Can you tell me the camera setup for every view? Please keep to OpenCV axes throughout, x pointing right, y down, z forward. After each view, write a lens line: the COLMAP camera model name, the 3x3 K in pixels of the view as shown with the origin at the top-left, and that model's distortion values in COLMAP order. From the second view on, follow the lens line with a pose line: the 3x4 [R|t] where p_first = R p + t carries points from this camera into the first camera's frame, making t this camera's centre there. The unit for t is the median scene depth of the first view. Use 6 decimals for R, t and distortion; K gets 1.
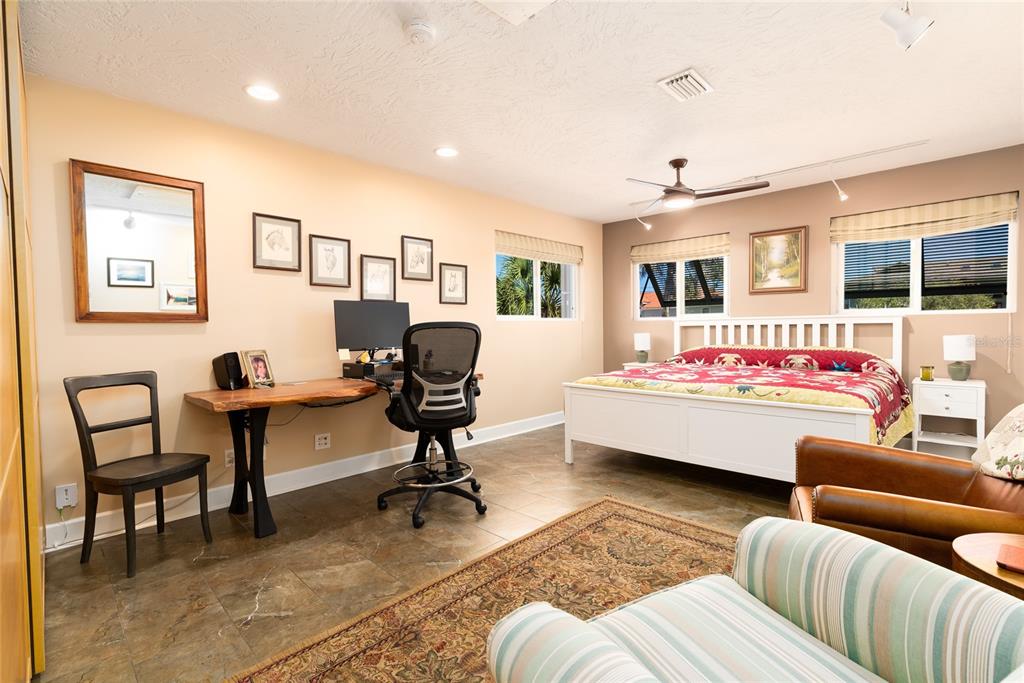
lens RADIAL K [[464.9, 0, 513.0], [0, 464.9, 341.9], [0, 0, 1]] dist [-0.010876, 0.002794]
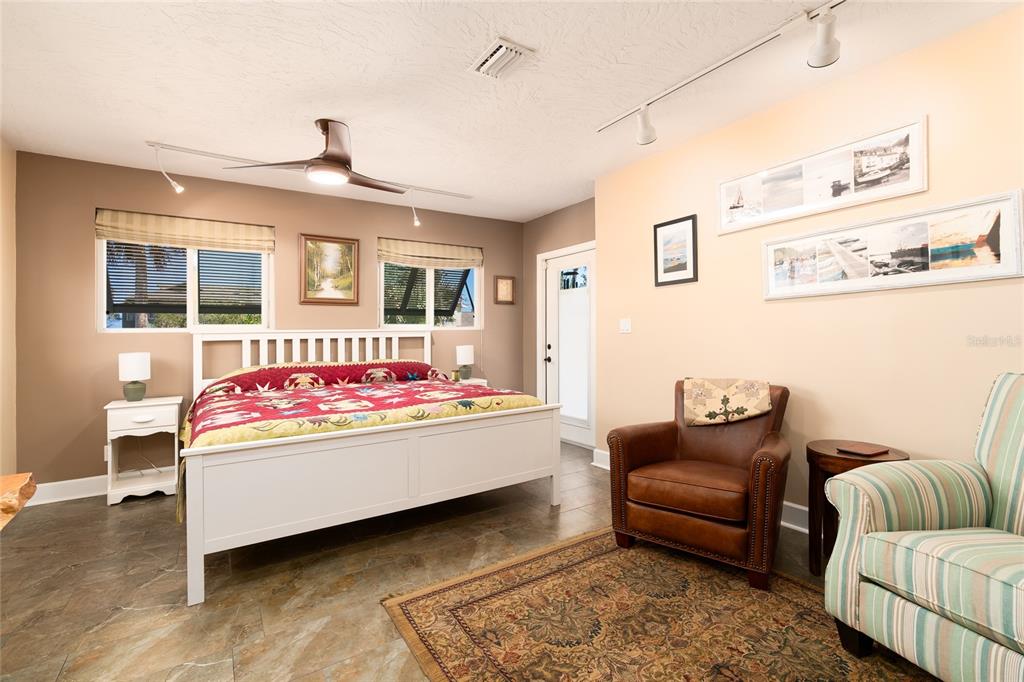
lens RADIAL K [[464.9, 0, 513.3], [0, 464.9, 335.2], [0, 0, 1]] dist [-0.010876, 0.002794]
pose [[0.213069, 0.007893, 0.977005, -0.326396], [0.043018, 0.998922, -0.017452, -0.014829], [-0.976090, 0.045748, 0.212500, 0.559519]]
